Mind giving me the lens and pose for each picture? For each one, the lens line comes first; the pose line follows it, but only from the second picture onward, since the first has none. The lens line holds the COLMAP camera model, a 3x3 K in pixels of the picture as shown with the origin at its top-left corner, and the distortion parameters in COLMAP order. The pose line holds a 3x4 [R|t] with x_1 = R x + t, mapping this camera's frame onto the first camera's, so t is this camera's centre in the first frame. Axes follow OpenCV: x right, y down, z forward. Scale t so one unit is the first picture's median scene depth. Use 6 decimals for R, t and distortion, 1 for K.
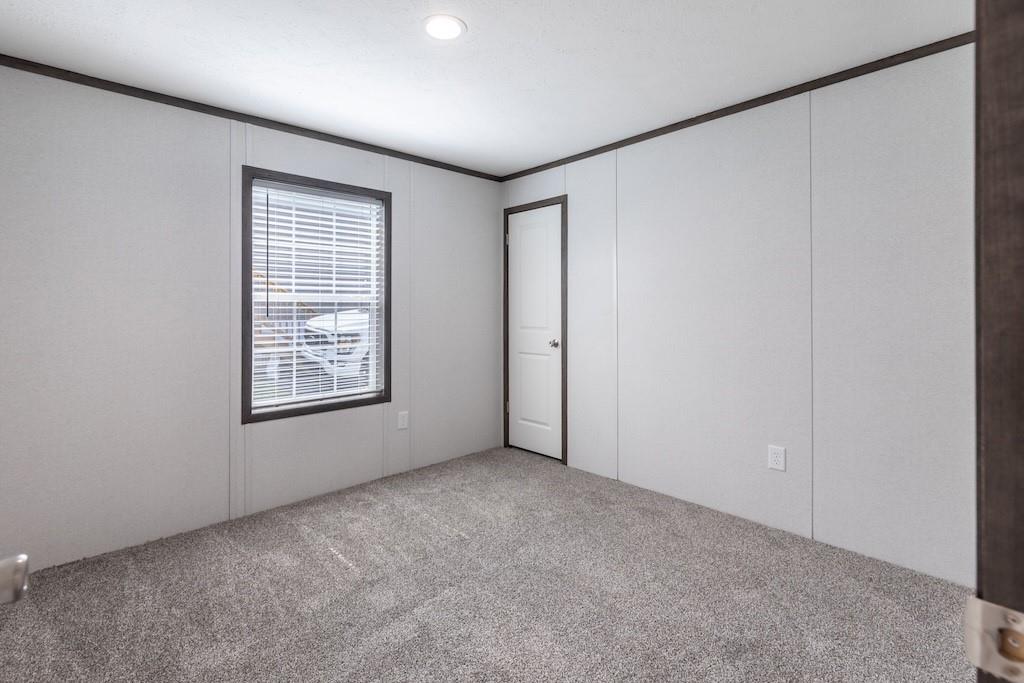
lens RADIAL K [[477.5, 0, 511.2], [0, 477.5, 309.8], [0, 0, 1]] dist [-0.000292, -0.000174]
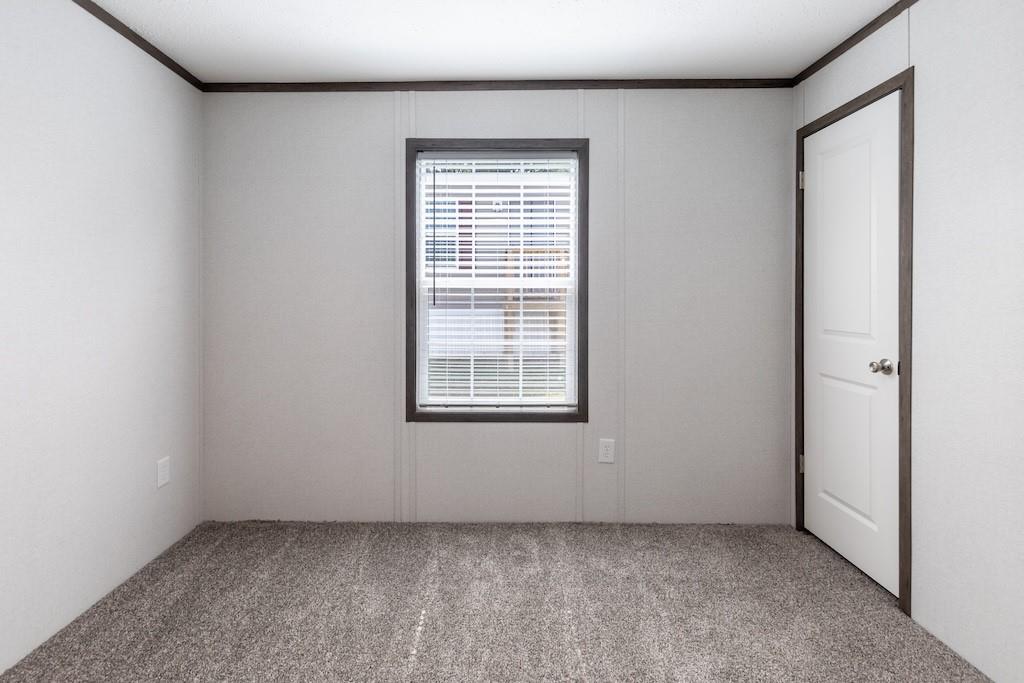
lens RADIAL K [[493.8, 0, 482.9], [0, 493.8, 295.2], [0, 0, 1]] dist [0.003132, -0.000199]
pose [[0.716438, 0.006347, -0.697622, 0.169046], [-0.005749, 0.999978, 0.003193, -0.006071], [0.697627, 0.001723, 0.716459, 0.351846]]
